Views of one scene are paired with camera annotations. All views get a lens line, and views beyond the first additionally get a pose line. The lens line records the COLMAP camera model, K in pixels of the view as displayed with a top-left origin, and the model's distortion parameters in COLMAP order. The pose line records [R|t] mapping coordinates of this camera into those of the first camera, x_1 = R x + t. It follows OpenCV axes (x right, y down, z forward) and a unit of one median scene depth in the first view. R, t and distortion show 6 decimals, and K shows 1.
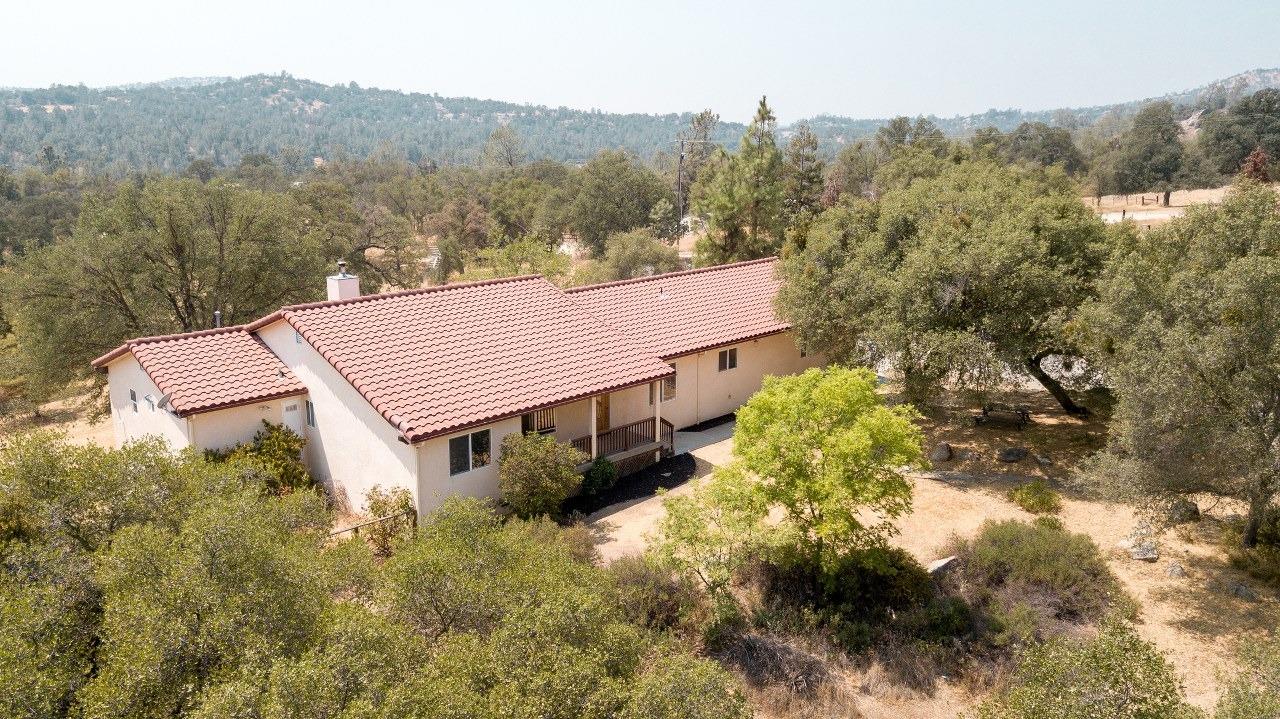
lens RADIAL K [[979.0, 0, 628.2], [0, 979.0, 355.1], [0, 0, 1]] dist [0.000782, 0.013407]
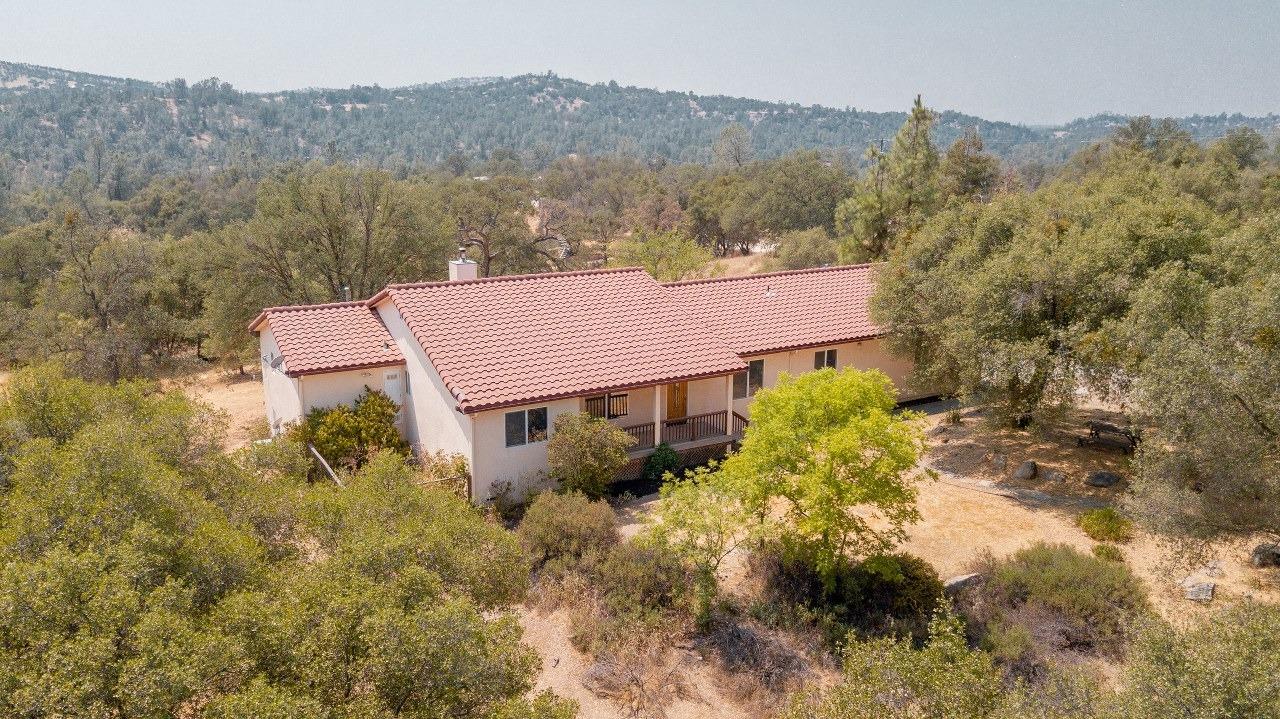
lens RADIAL K [[979.0, 0, 628.2], [0, 979.0, 355.1], [0, 0, 1]] dist [0.000782, 0.013407]
pose [[0.969068, 0.061138, -0.239103, 0.184654], [-0.060679, 0.998114, 0.009288, 0.003093], [0.239220, 0.005507, 0.970950, -0.015983]]
